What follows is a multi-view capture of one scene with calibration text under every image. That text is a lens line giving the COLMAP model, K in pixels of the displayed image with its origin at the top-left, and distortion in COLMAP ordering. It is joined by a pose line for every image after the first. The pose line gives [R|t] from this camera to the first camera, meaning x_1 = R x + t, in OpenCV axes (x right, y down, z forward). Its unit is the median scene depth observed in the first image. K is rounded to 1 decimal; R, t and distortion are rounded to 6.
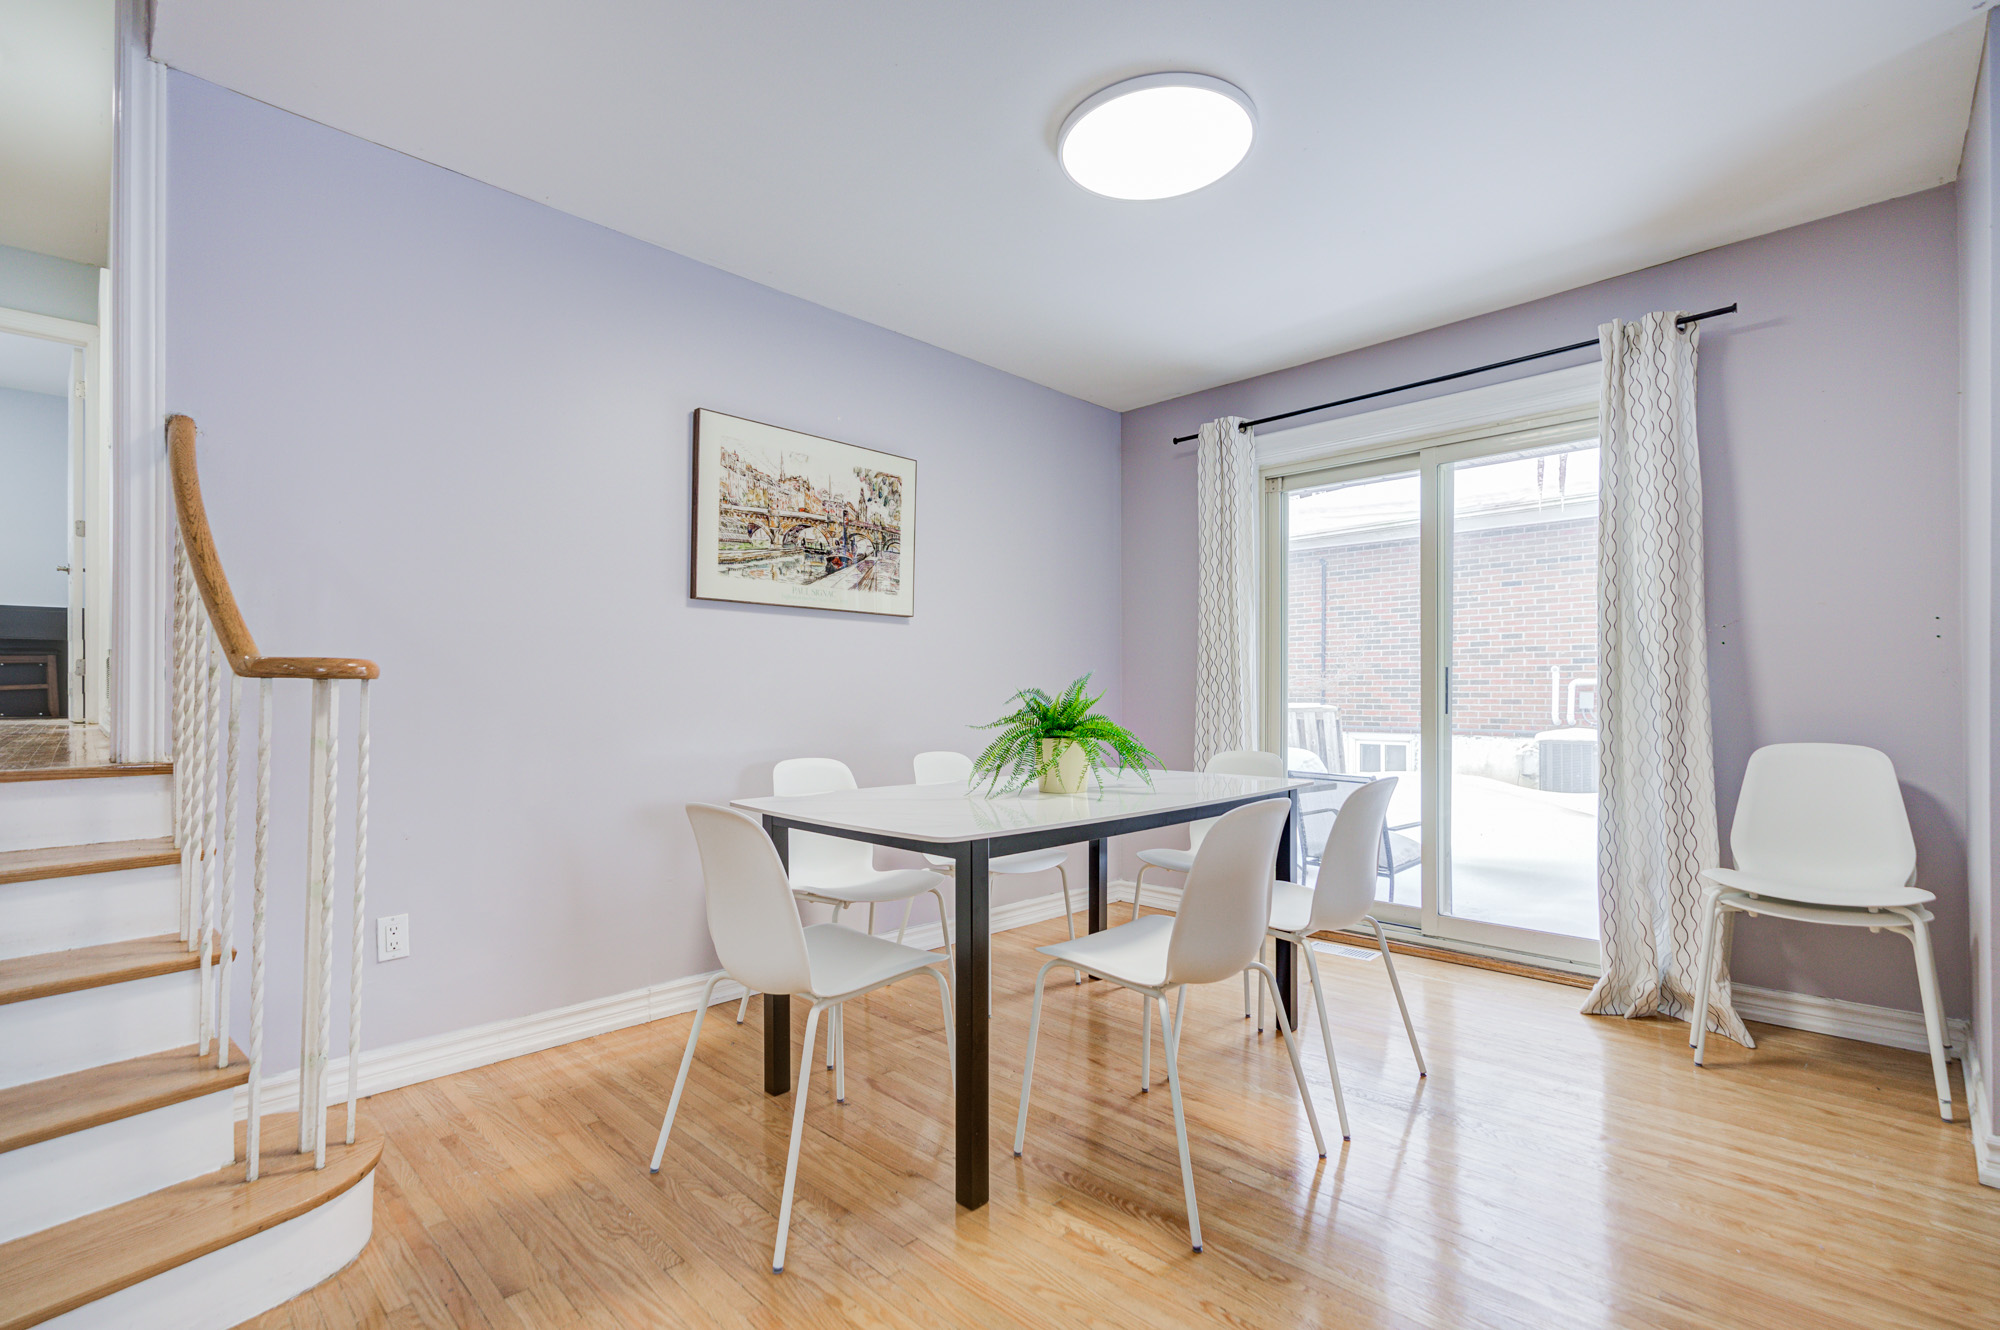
lens RADIAL K [[922.9, 0, 1018.0], [0, 922.9, 676.8], [0, 0, 1]] dist [0.001673, -0.000465]
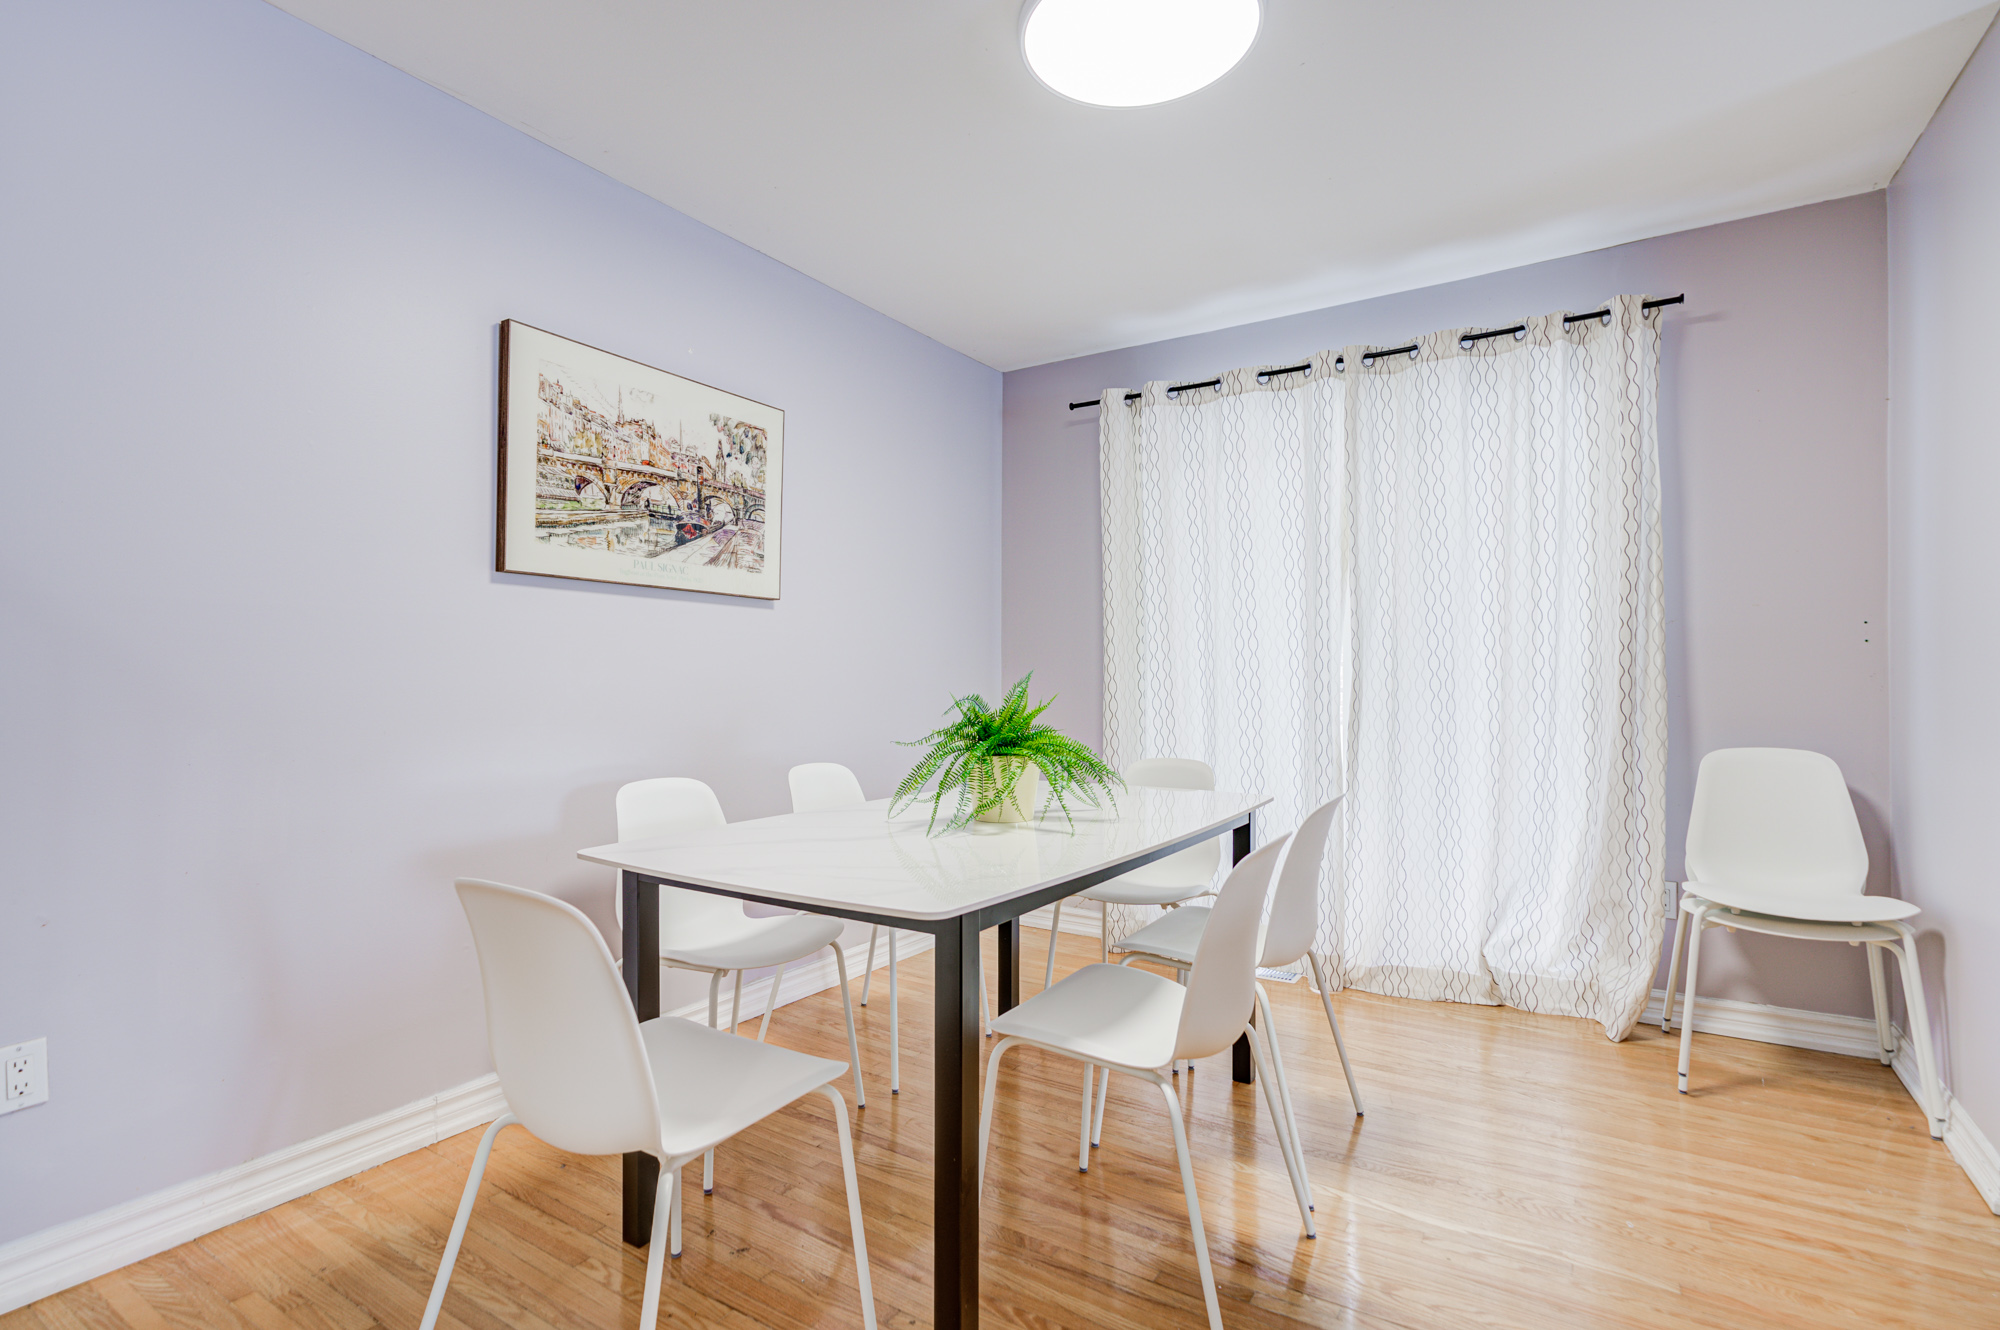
lens RADIAL K [[922.9, 0, 1010.8], [0, 922.9, 665.7], [0, 0, 1]] dist [0.001673, -0.000465]
pose [[0.976799, 0.001752, 0.214149, -0.099622], [-0.004132, 0.999935, 0.010666, -0.017514], [-0.214116, -0.011304, 0.976743, 0.164831]]
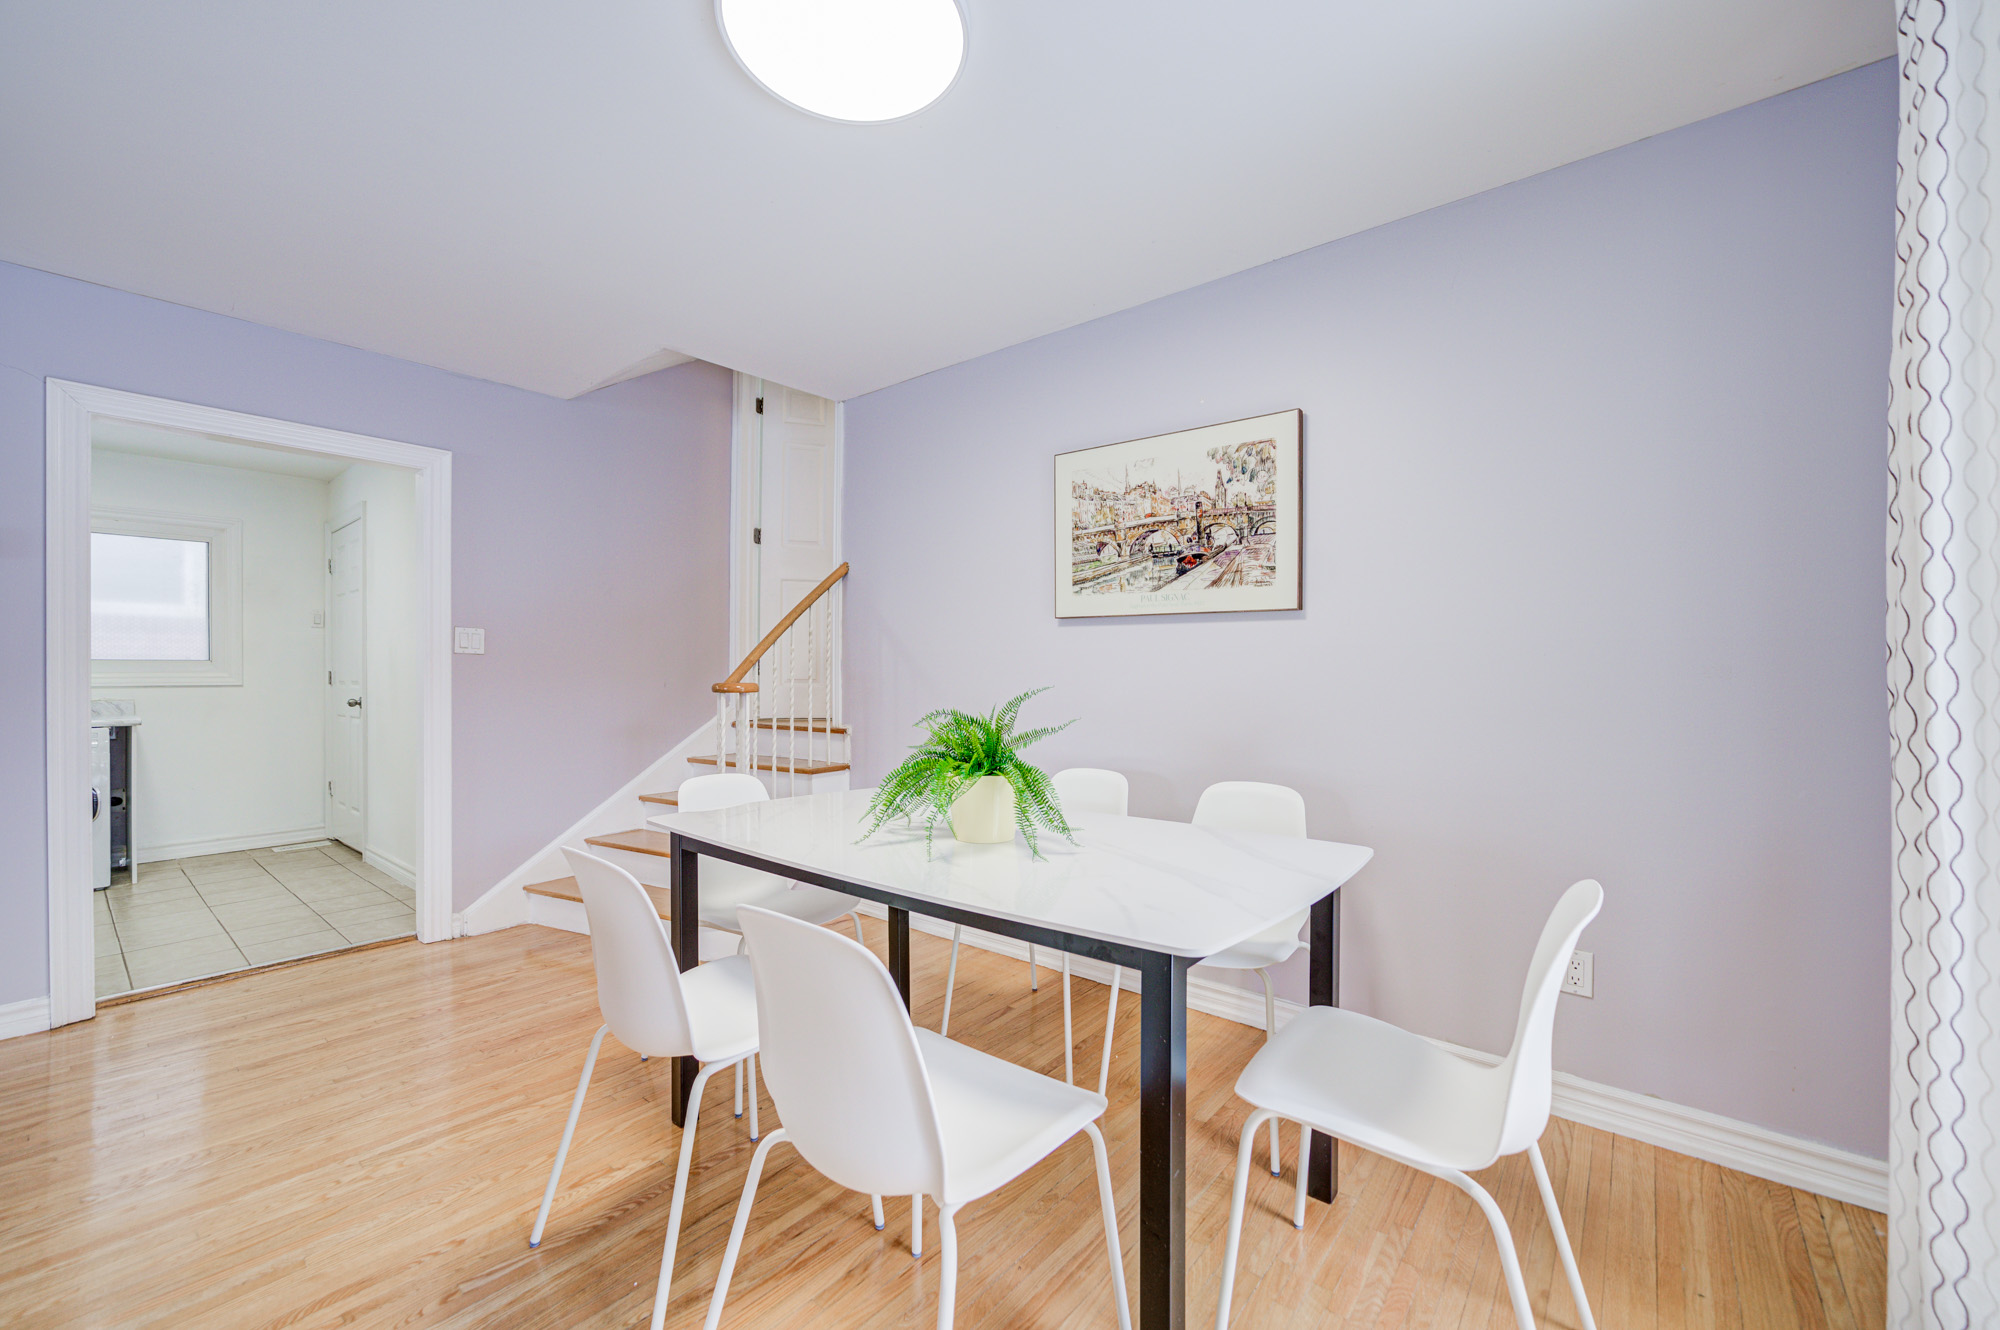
lens RADIAL K [[836.8, 0, 1045.8], [0, 836.8, 686.3], [0, 0, 1]] dist [-0.003311, 0.003269]
pose [[0.109205, 0.014575, -0.993912, 0.648843], [0.010220, 0.999823, 0.015785, -0.014829], [0.993967, -0.011882, 0.109037, 0.803389]]
